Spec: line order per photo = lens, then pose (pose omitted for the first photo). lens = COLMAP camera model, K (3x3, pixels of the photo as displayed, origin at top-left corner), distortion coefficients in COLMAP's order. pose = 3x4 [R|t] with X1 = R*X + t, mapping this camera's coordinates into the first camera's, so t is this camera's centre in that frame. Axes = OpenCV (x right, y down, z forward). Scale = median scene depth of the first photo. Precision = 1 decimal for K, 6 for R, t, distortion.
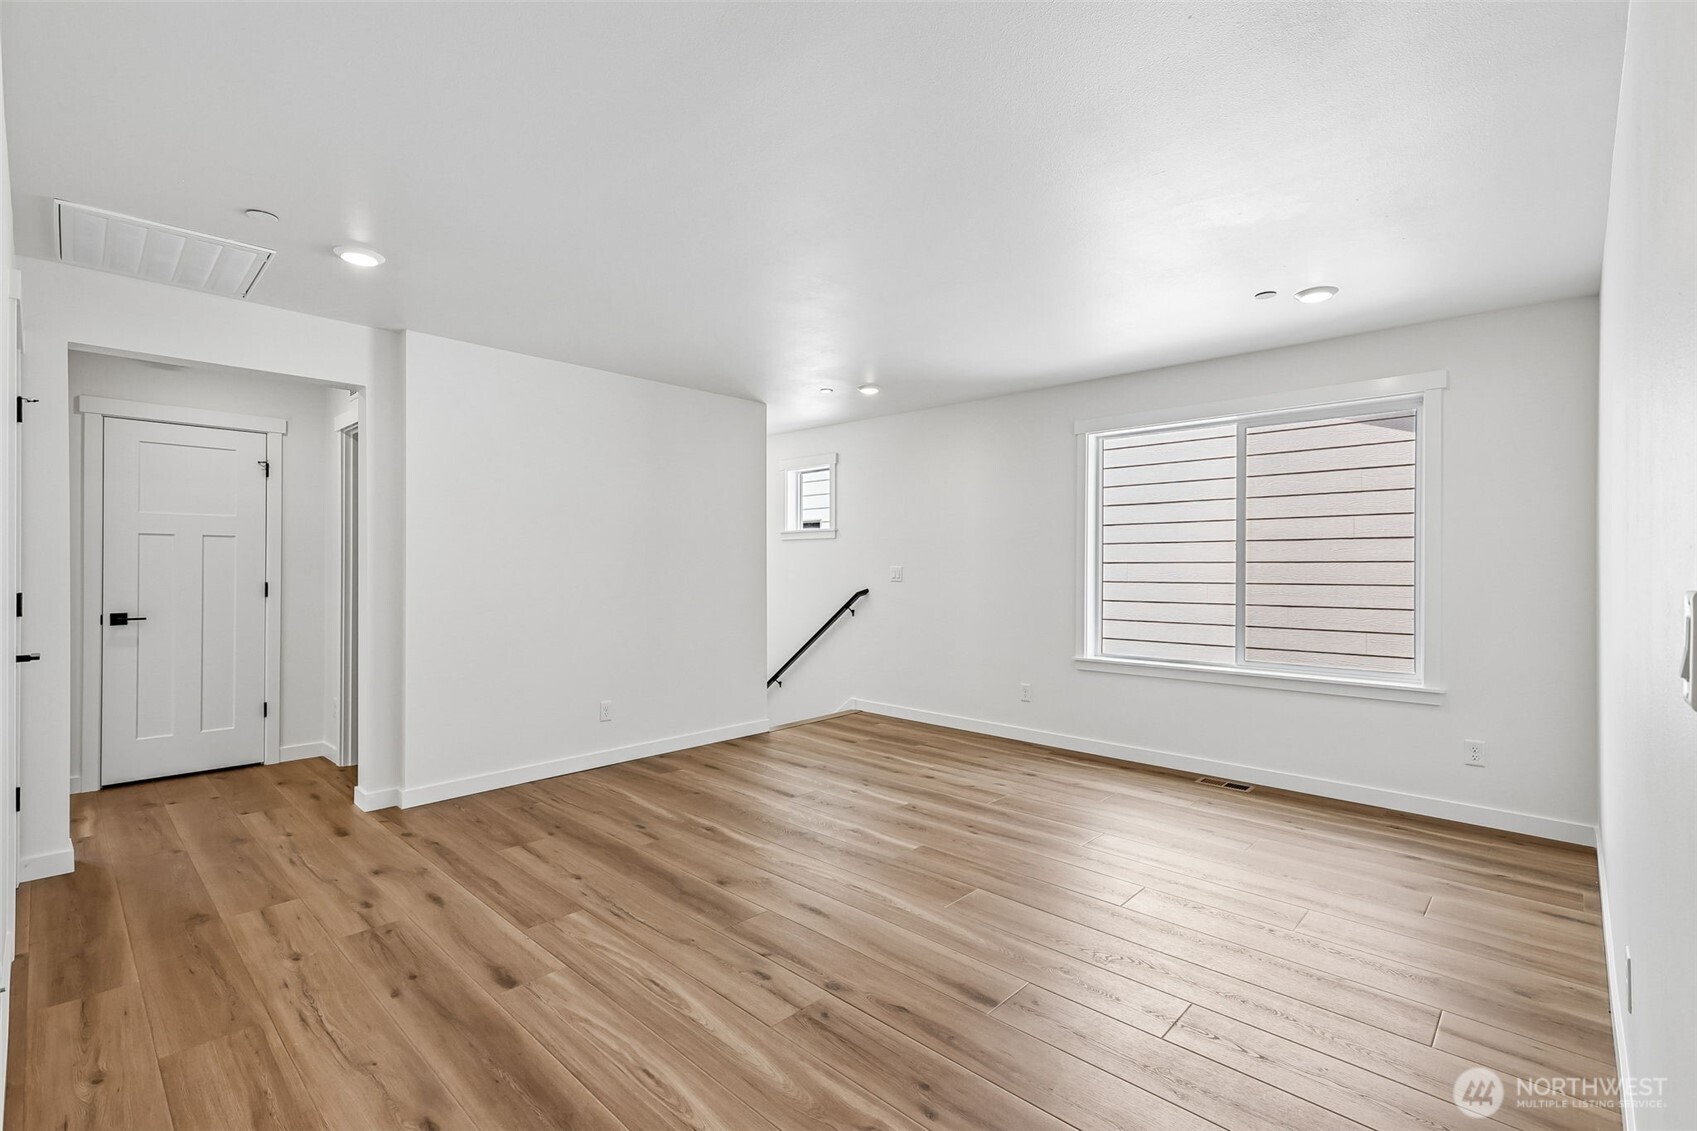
lens RADIAL K [[758.0, 0, 860.0], [0, 758.0, 568.6], [0, 0, 1]] dist [0.002818, 0.000492]
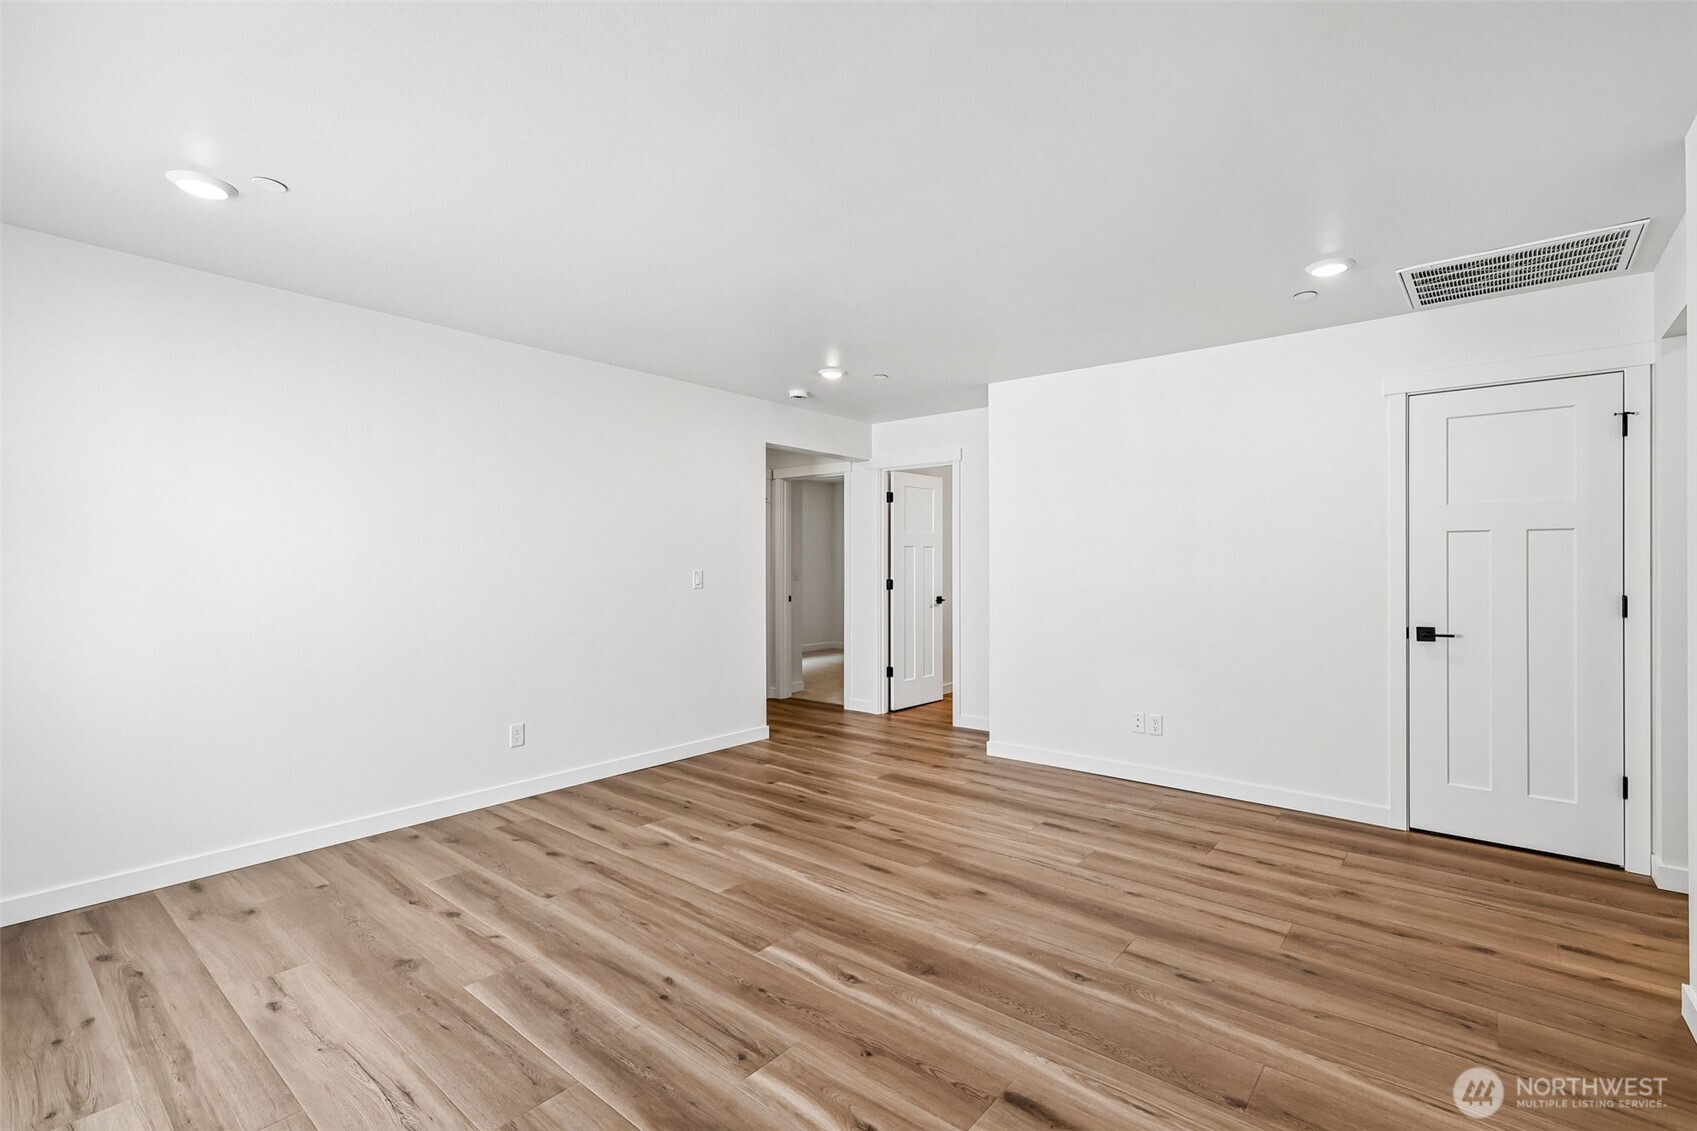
lens RADIAL K [[758.0, 0, 860.0], [0, 758.0, 568.6], [0, 0, 1]] dist [0.002818, 0.000492]
pose [[-0.998012, -0.001194, -0.063018, 0.035229], [-0.001916, 0.999933, 0.011404, -0.015680], [0.063000, 0.011502, -0.997947, 2.042017]]
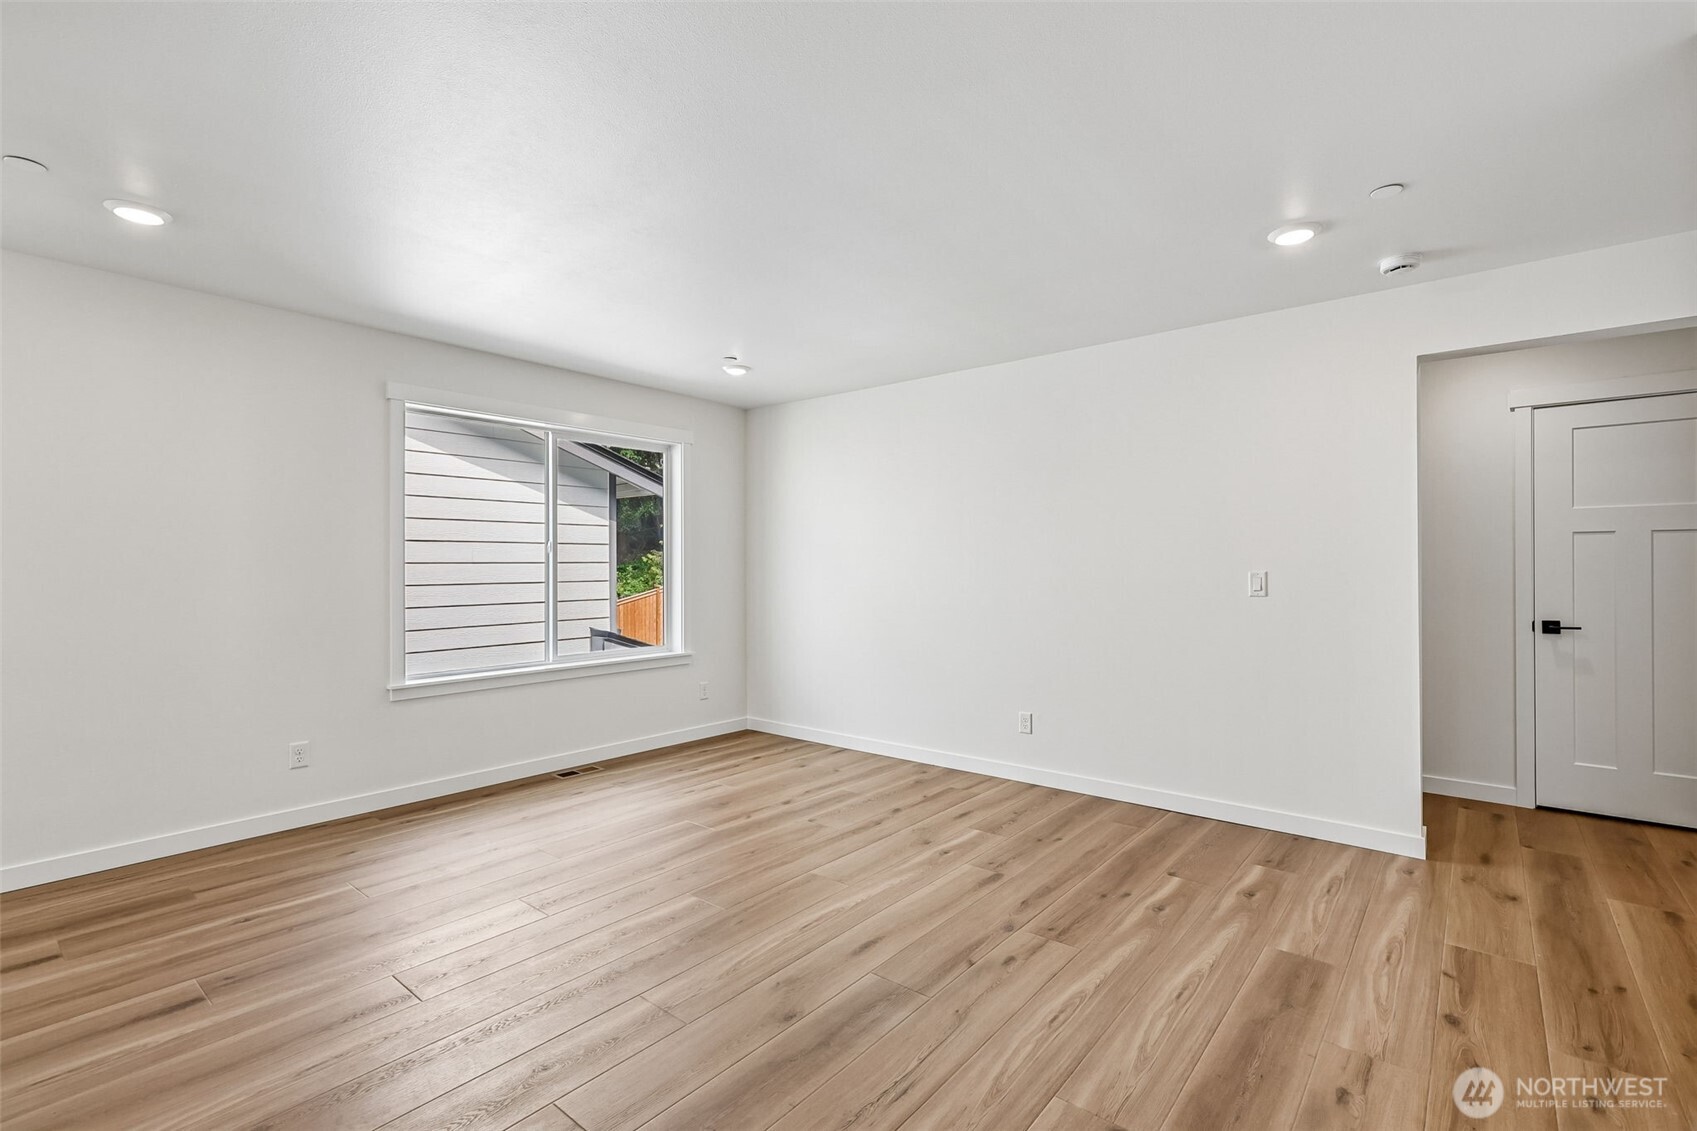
lens RADIAL K [[769.6, 0, 855.6], [0, 769.6, 564.7], [0, 0, 1]] dist [-0.000743, 0.000073]
pose [[-0.063061, 0.000891, 0.998009, -0.934012], [0.008094, 0.999967, -0.000381, -0.004291], [-0.997977, 0.008054, -0.063066, 1.019854]]
